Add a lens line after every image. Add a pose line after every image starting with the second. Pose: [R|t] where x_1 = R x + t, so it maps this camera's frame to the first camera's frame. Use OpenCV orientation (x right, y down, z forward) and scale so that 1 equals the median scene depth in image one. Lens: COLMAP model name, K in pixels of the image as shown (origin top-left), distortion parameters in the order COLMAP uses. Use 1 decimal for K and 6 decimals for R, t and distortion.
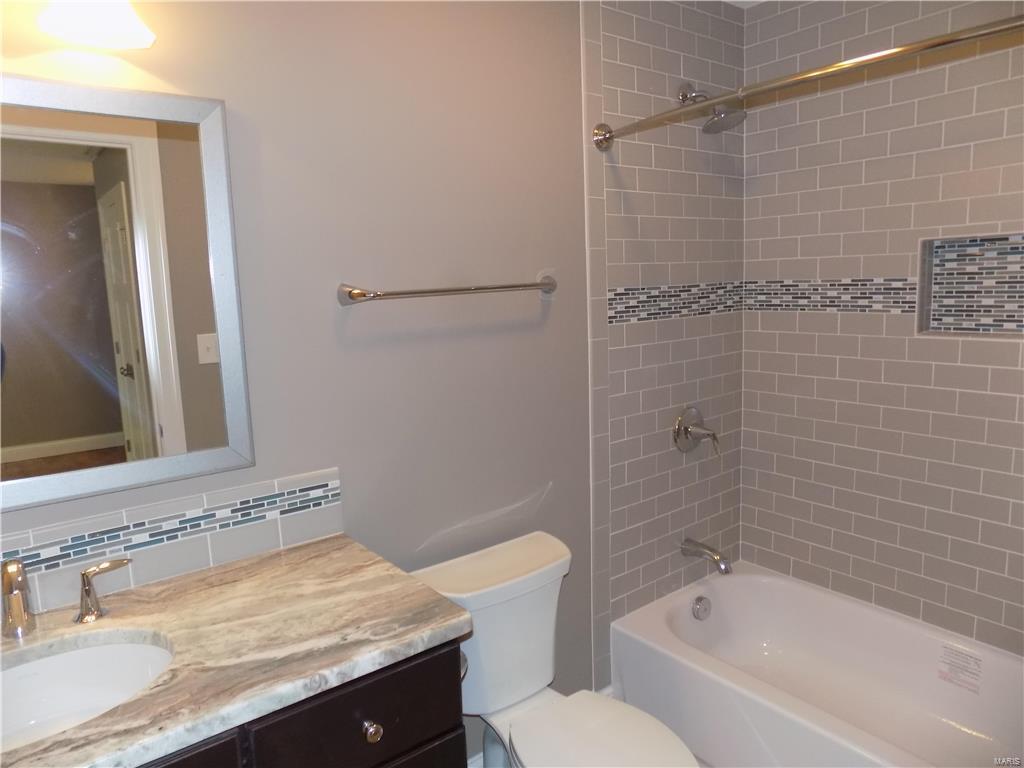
lens RADIAL K [[690.7, 0, 521.8], [0, 690.7, 378.7], [0, 0, 1]] dist [-0.079835, 0.073900]
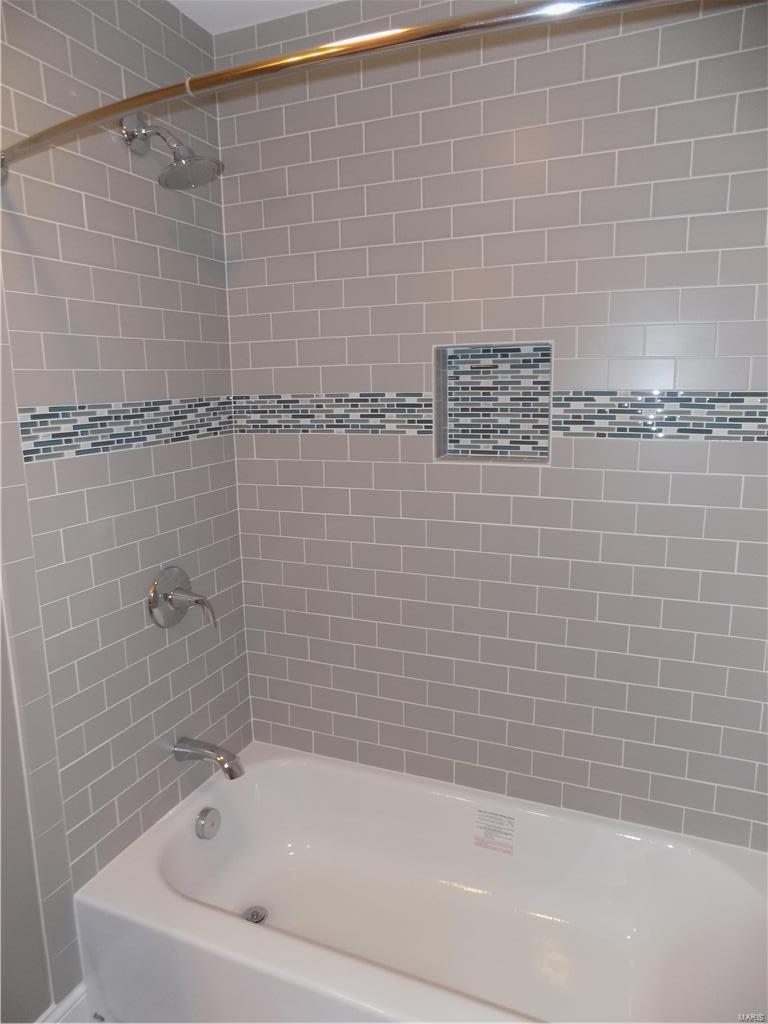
lens RADIAL K [[690.7, 0, 377.9], [0, 690.7, 518.7], [0, 0, 1]] dist [-0.079835, 0.073900]
pose [[0.883653, -0.071946, 0.462580, 0.112200], [0.054986, 0.997231, 0.050062, -0.037406], [-0.464901, -0.018802, 0.885163, 0.258831]]
